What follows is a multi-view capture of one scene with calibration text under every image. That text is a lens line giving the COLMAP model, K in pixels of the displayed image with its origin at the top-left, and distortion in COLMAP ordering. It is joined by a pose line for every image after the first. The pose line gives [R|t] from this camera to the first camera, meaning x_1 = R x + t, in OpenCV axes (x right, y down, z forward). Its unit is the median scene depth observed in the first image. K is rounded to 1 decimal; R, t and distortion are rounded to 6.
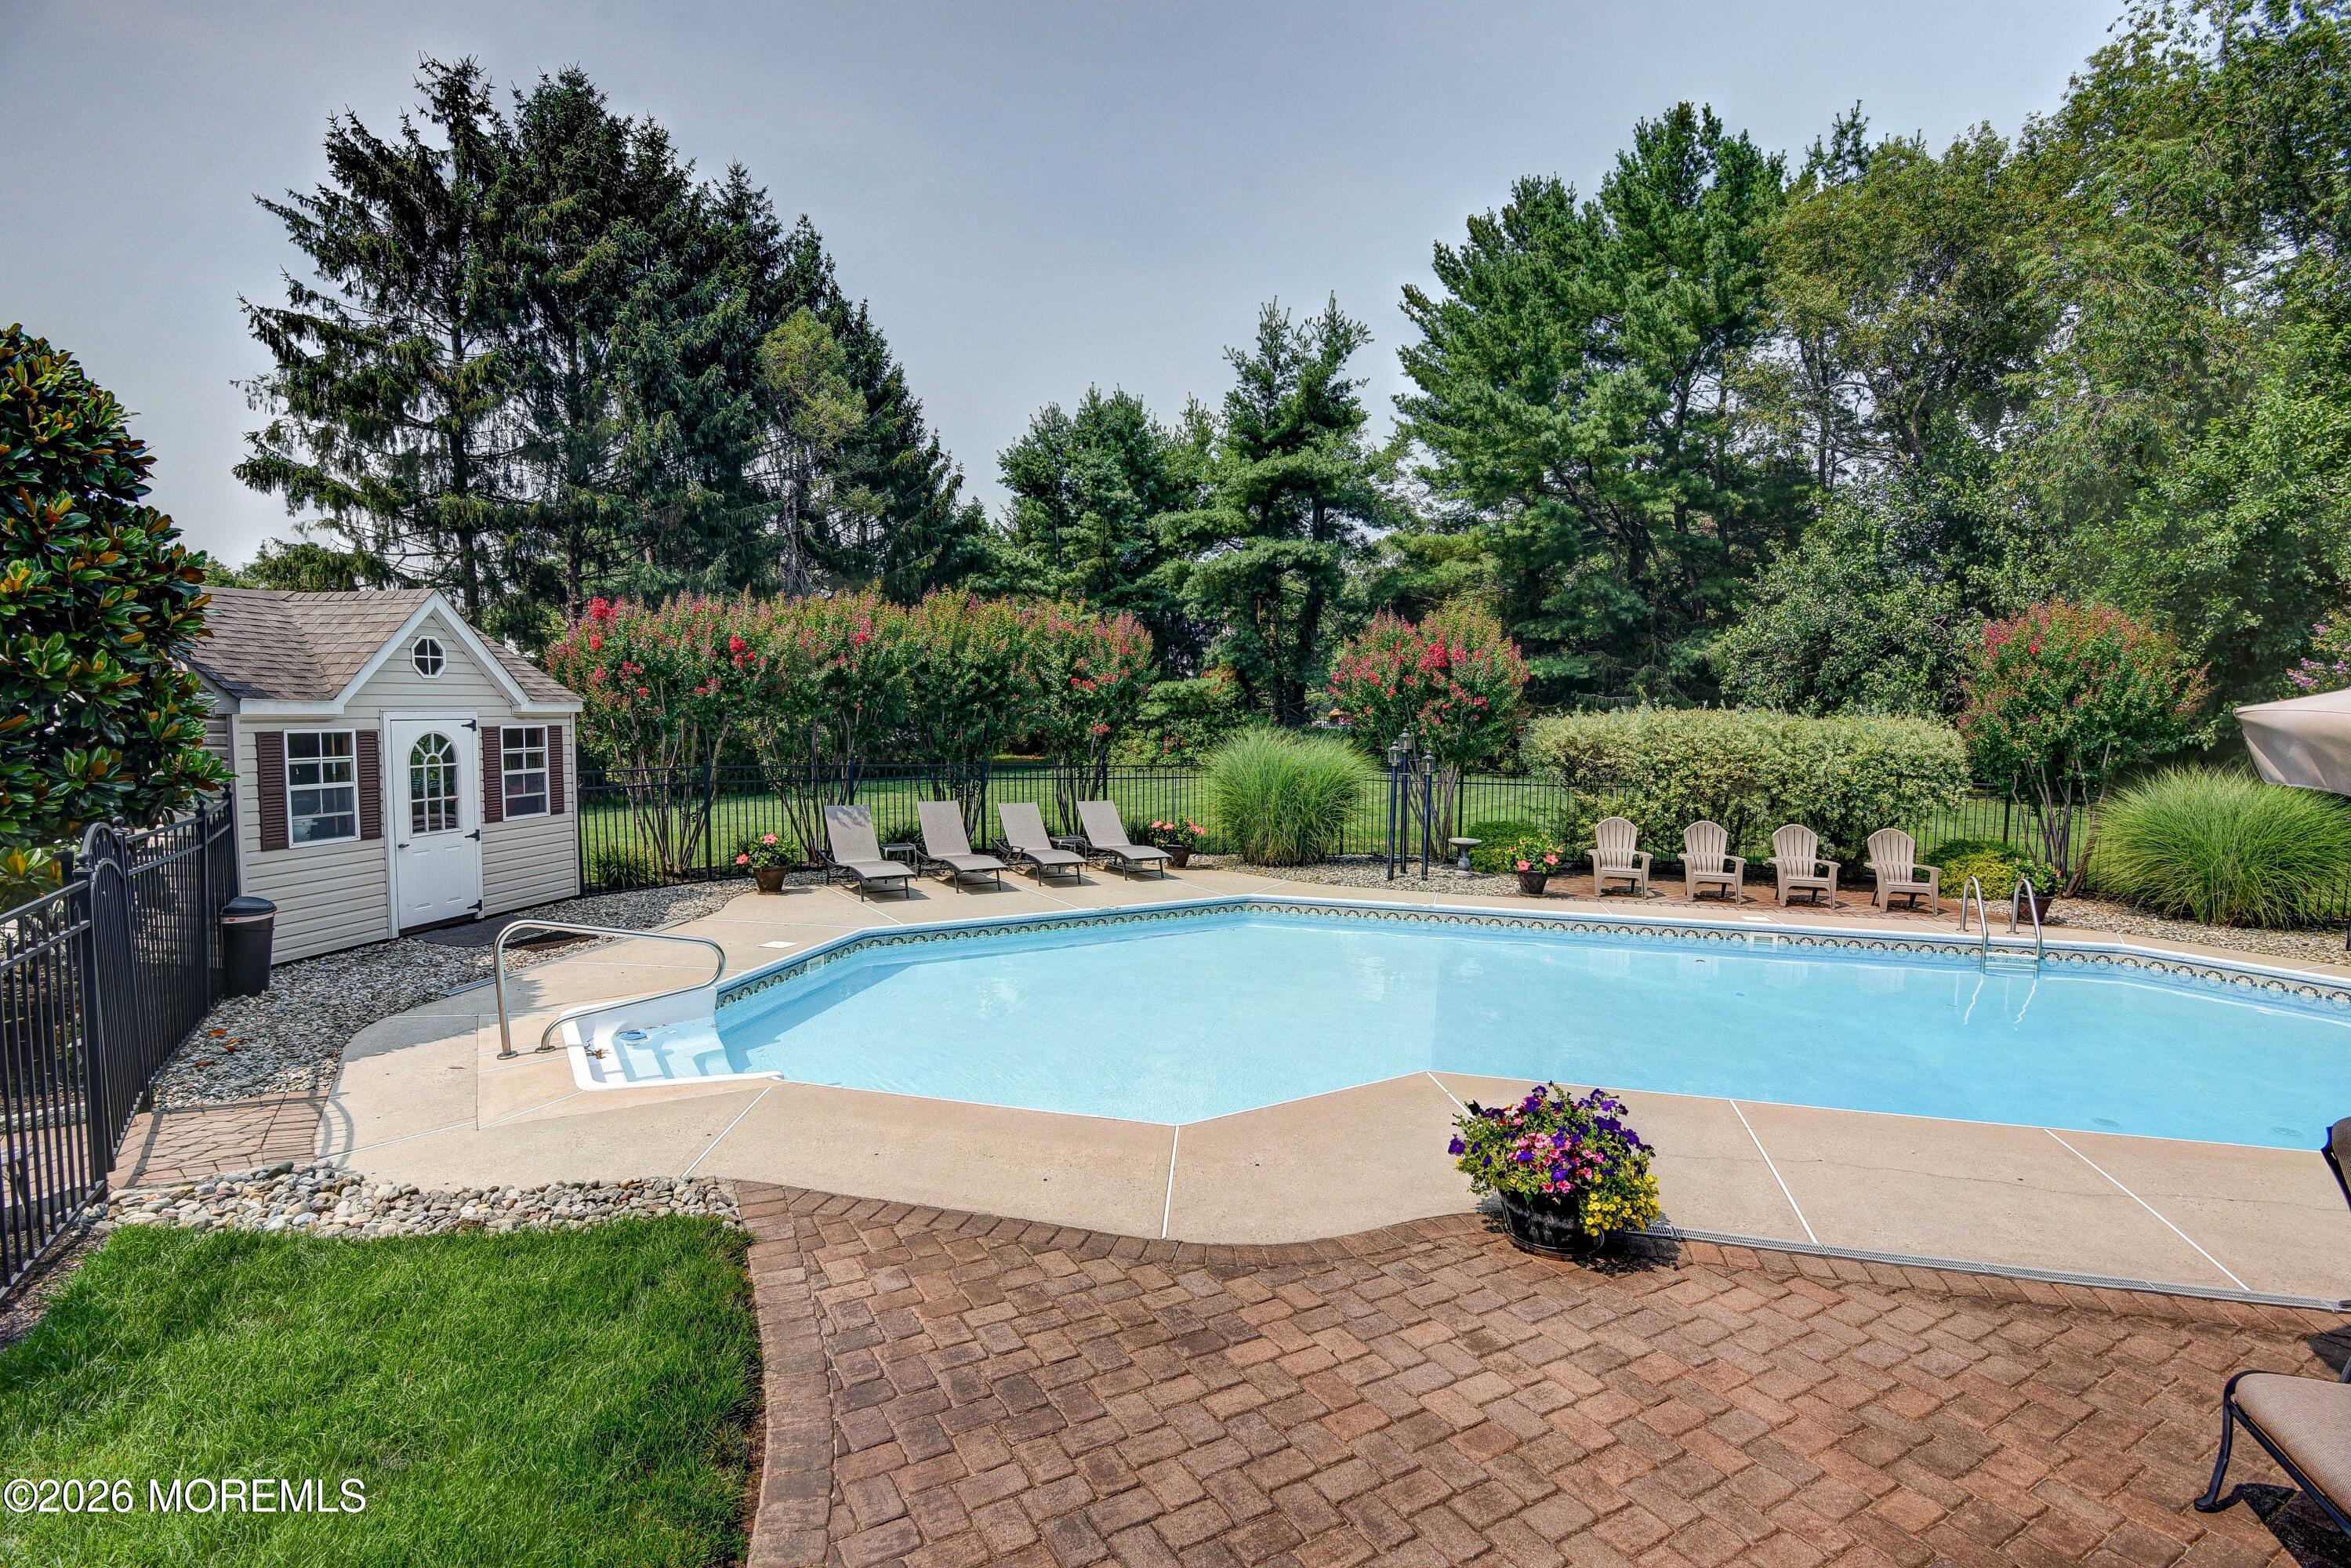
lens RADIAL K [[1146.8, 0, 1179.6], [0, 1146.8, 797.0], [0, 0, 1]] dist [-0.019366, 0.000175]
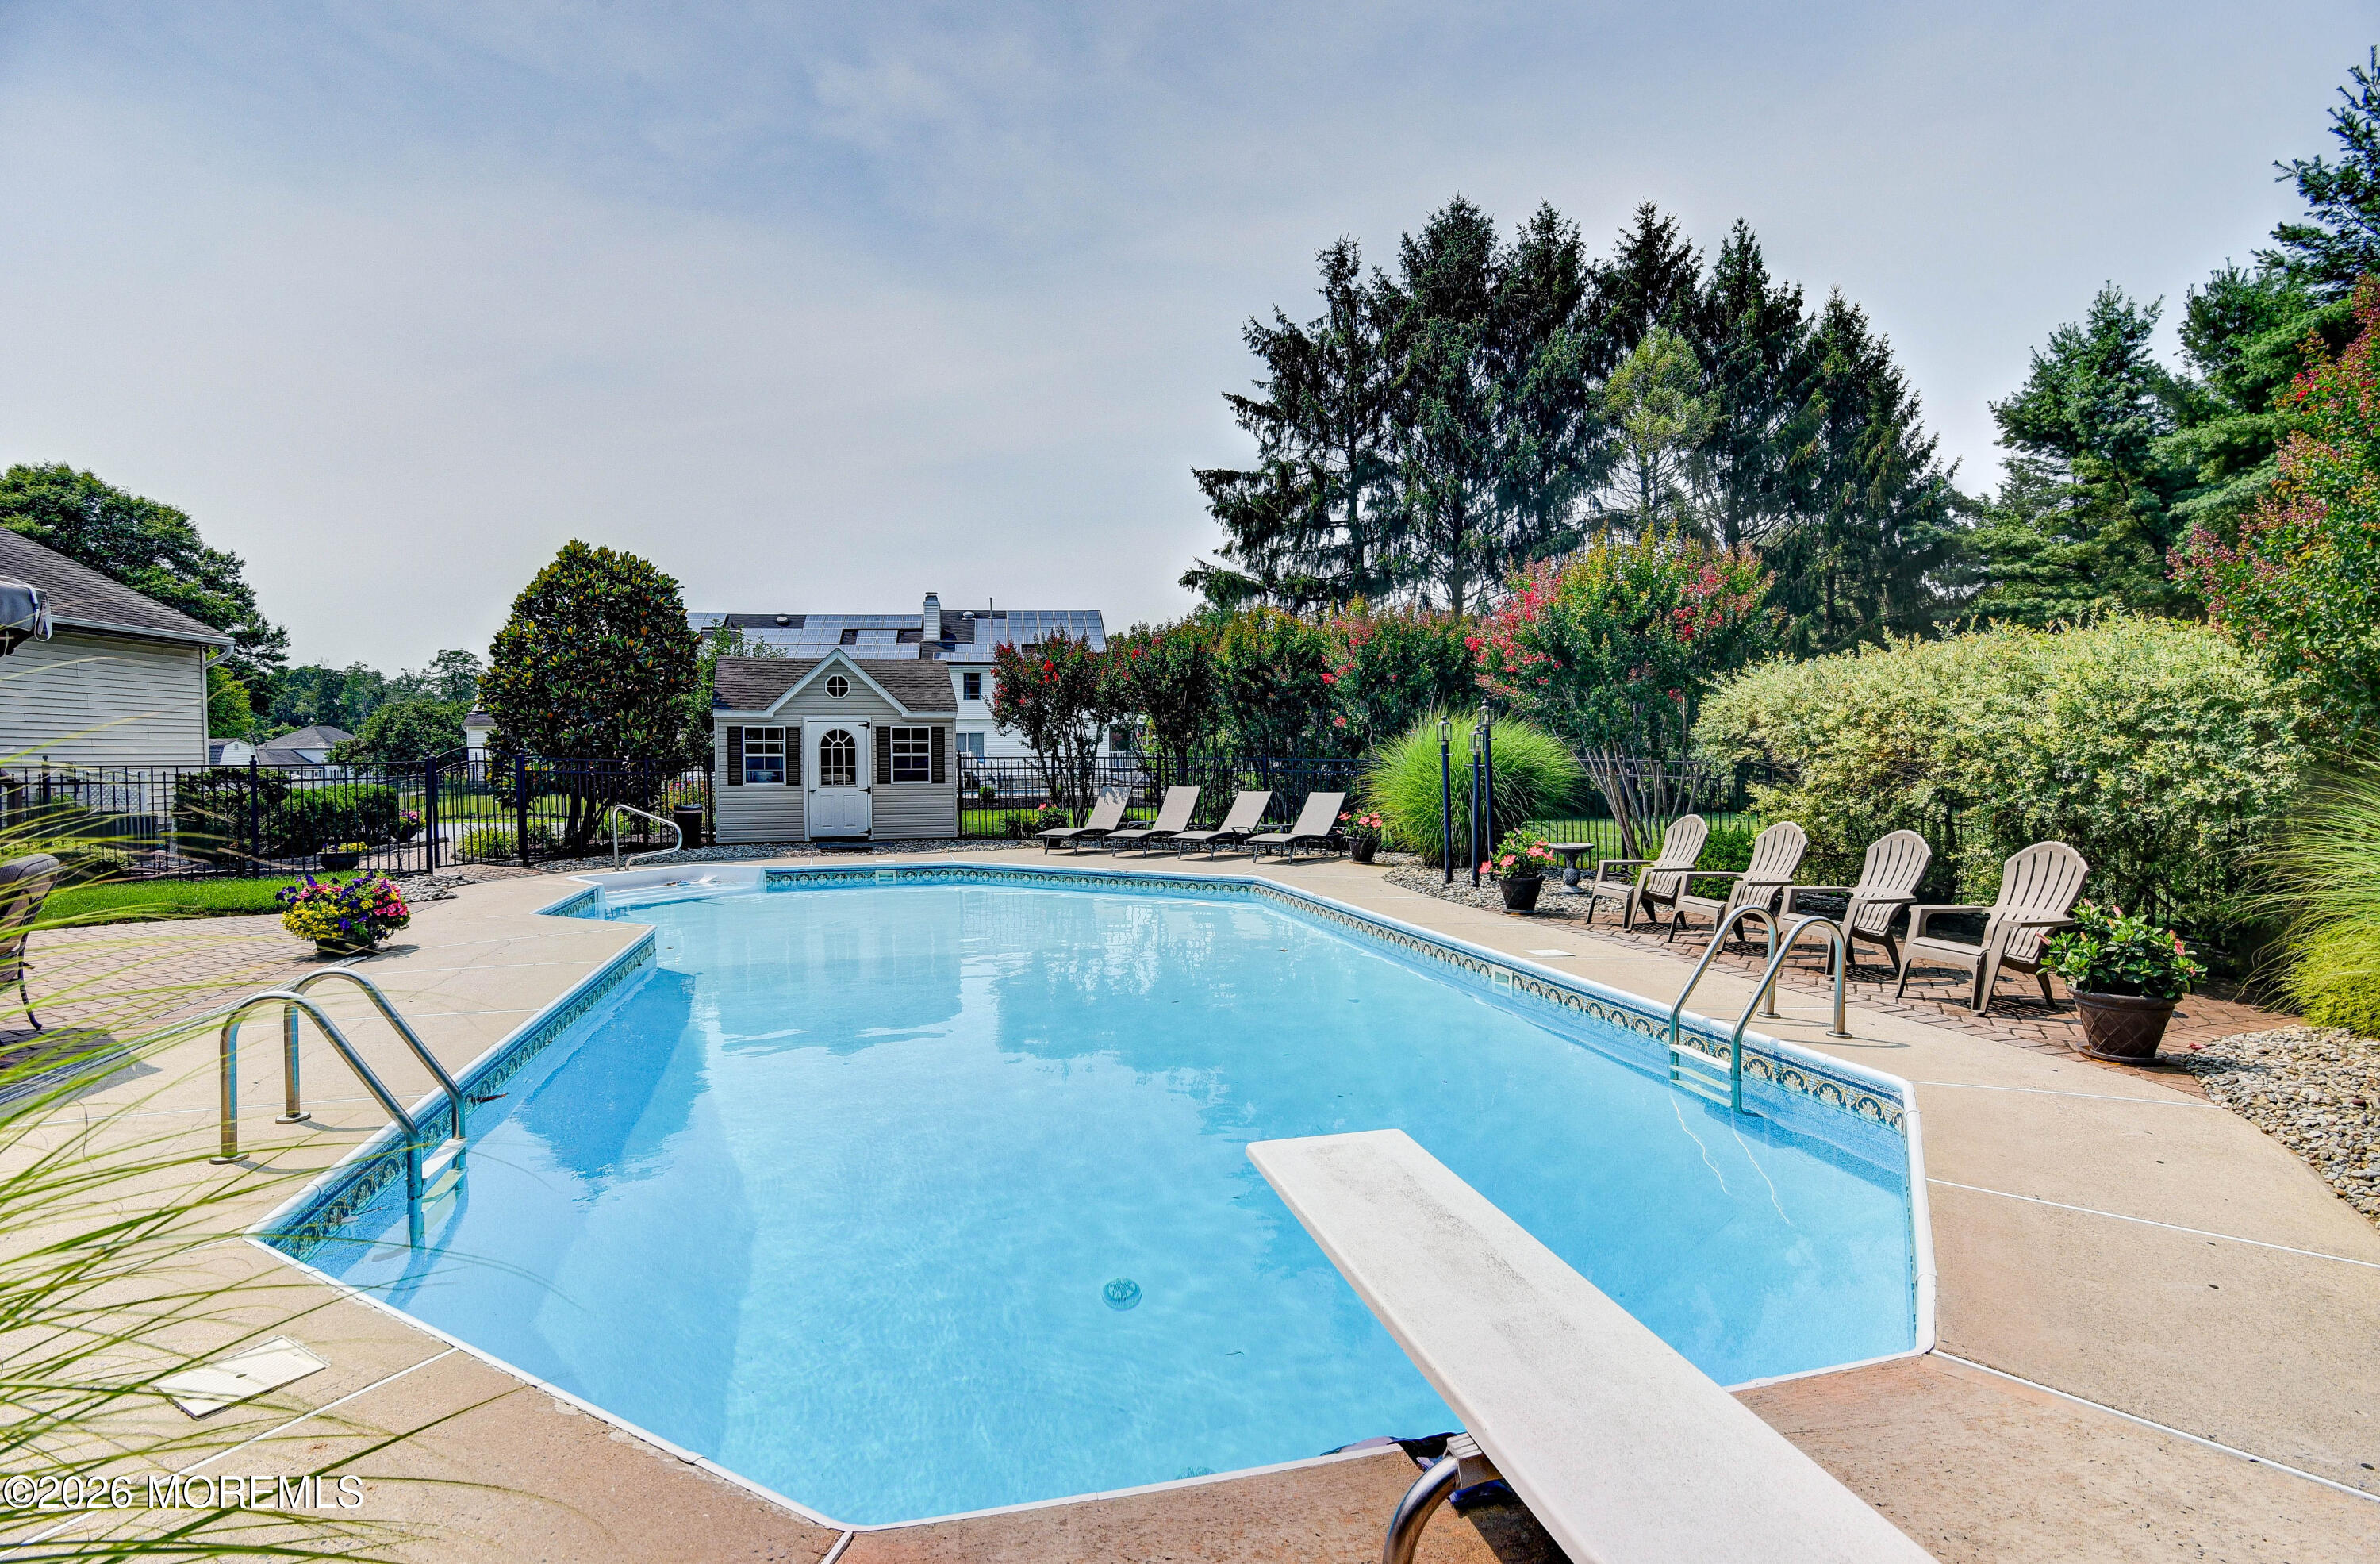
lens RADIAL K [[1198.3, 0, 1190.0], [0, 1198.3, 782.0], [0, 0, 1]] dist [-0.015369, -0.000897]
pose [[0.469018, -0.001073, -0.883188, 0.472964], [-0.057624, 0.997831, -0.031814, 0.020280], [0.881307, 0.065814, 0.467939, 0.234545]]
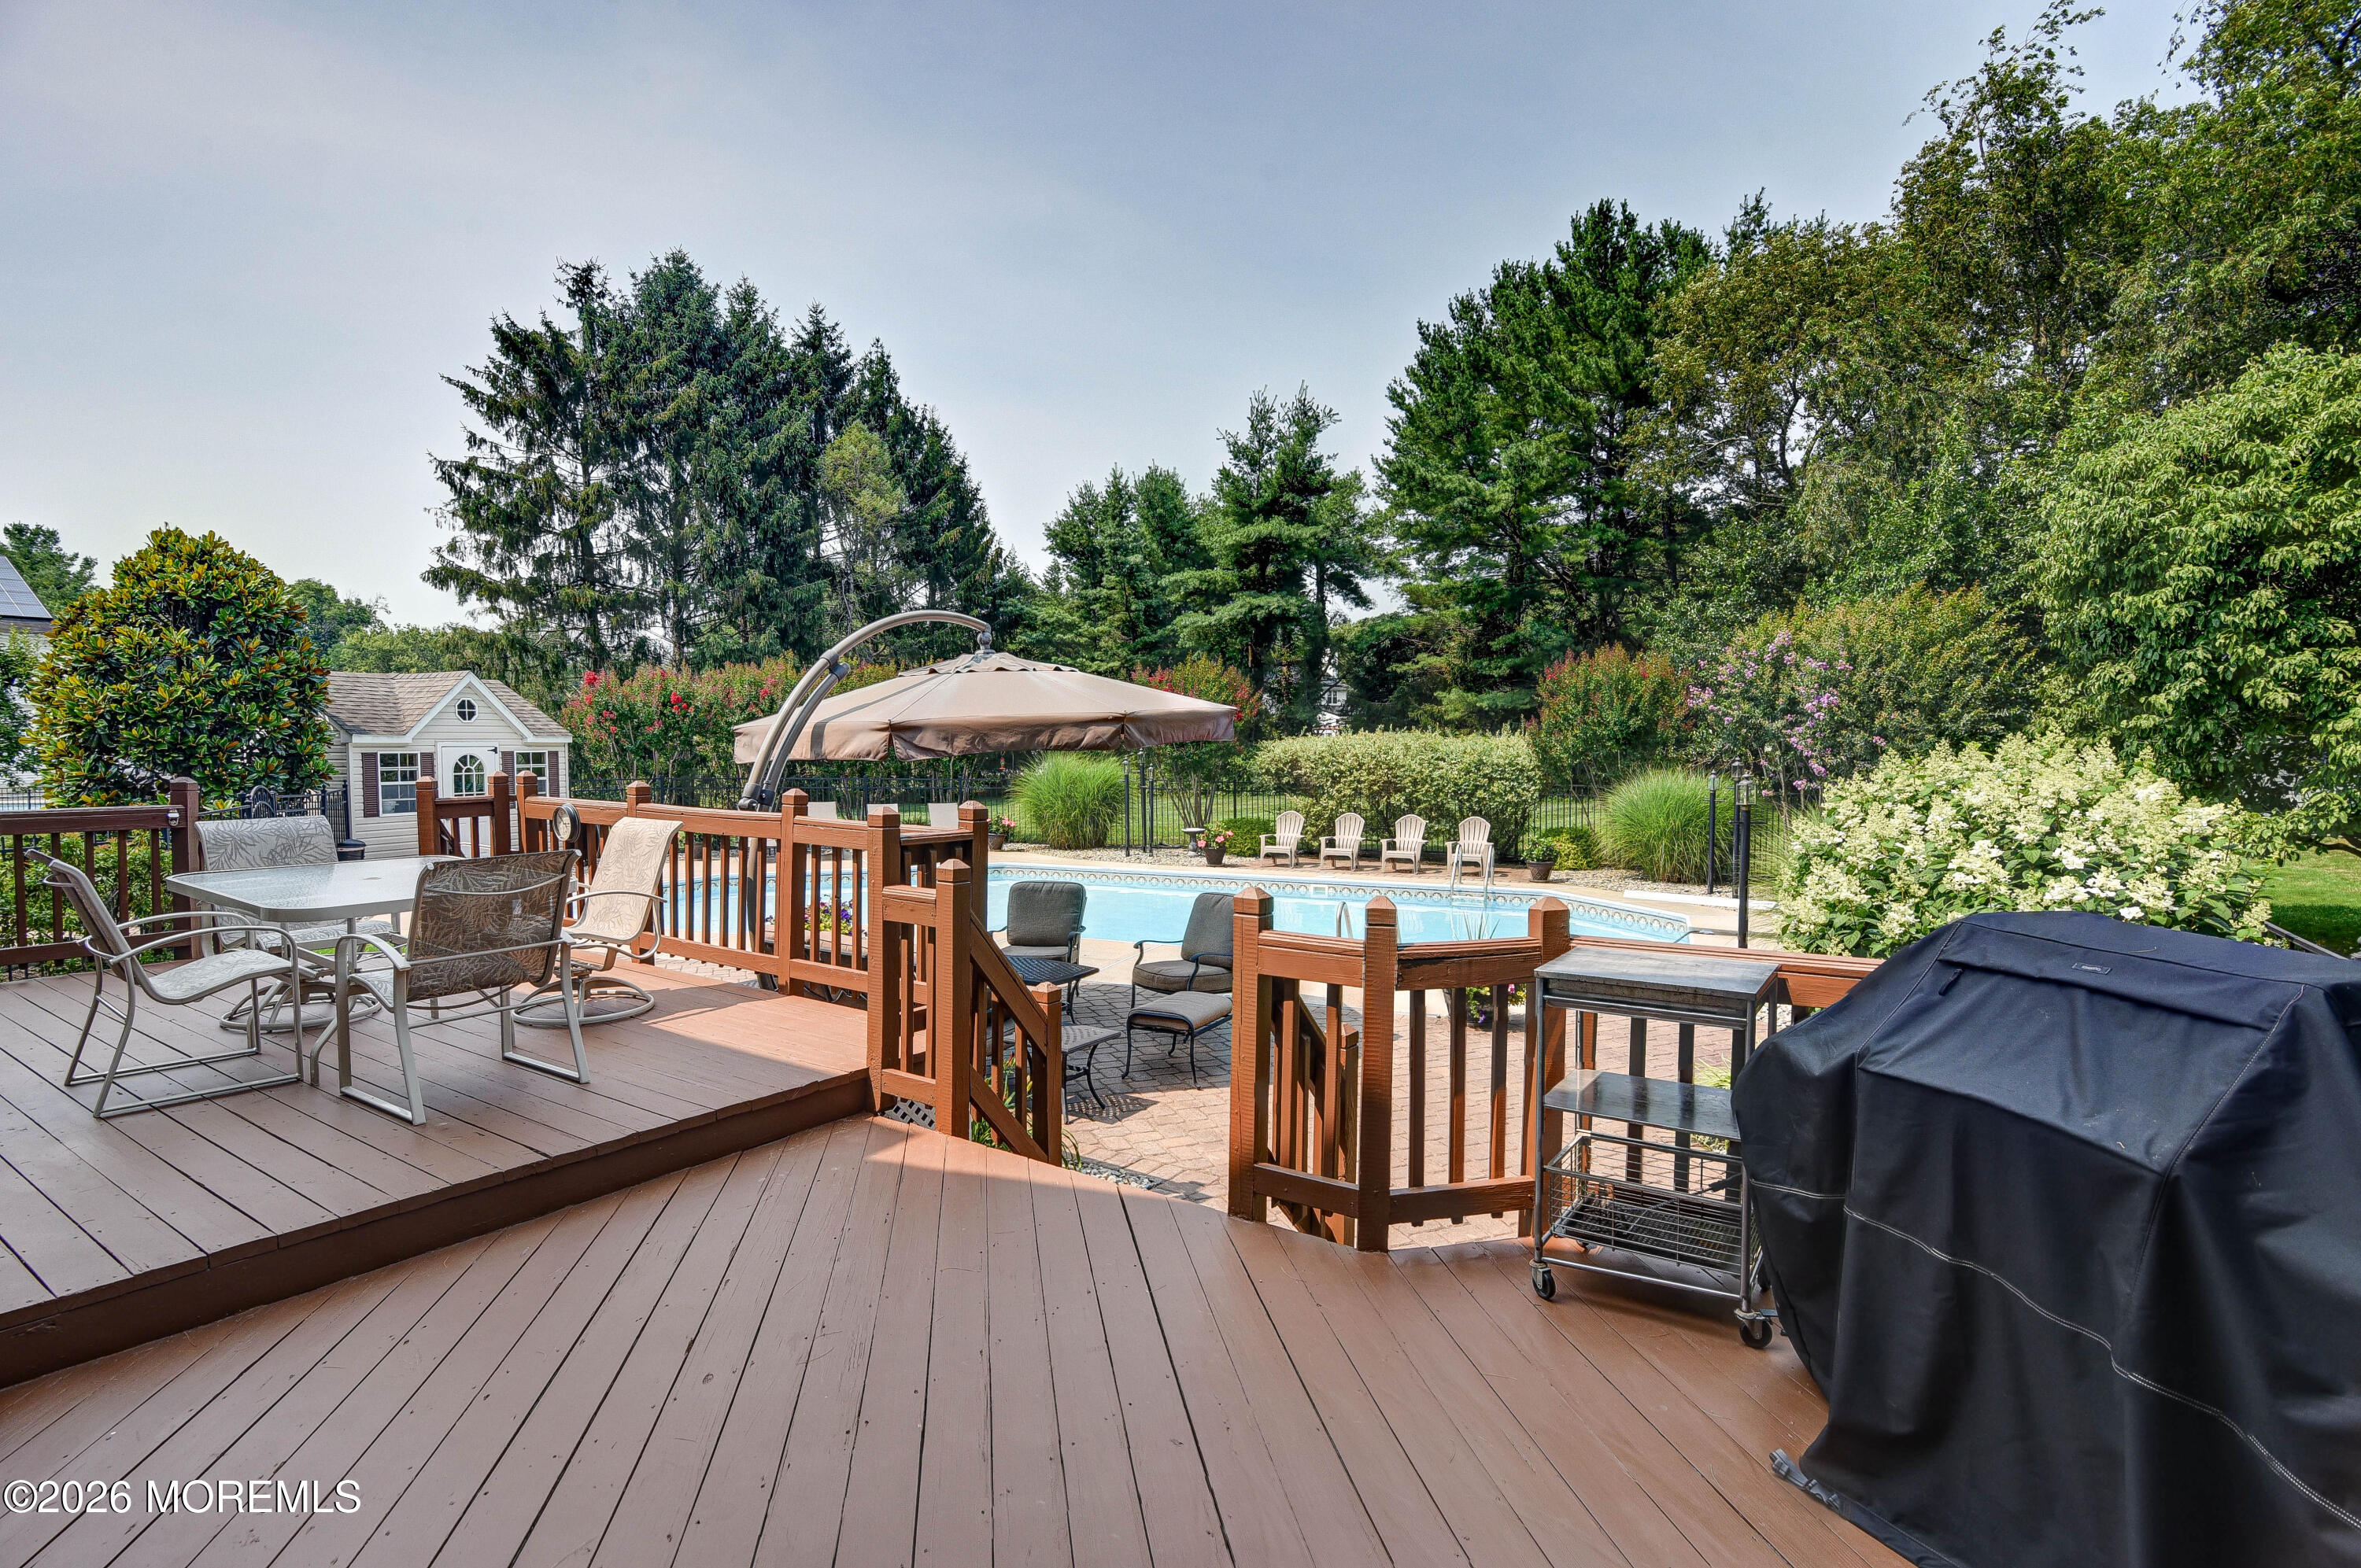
lens RADIAL K [[1154.1, 0, 1207.8], [0, 1154.1, 804.7], [0, 0, 1]] dist [-0.022935, -0.000245]
pose [[0.991068, -0.005934, -0.133225, 0.255282], [0.002288, 0.999619, -0.027500, 0.026189], [0.133337, 0.026949, 0.990704, -0.209408]]
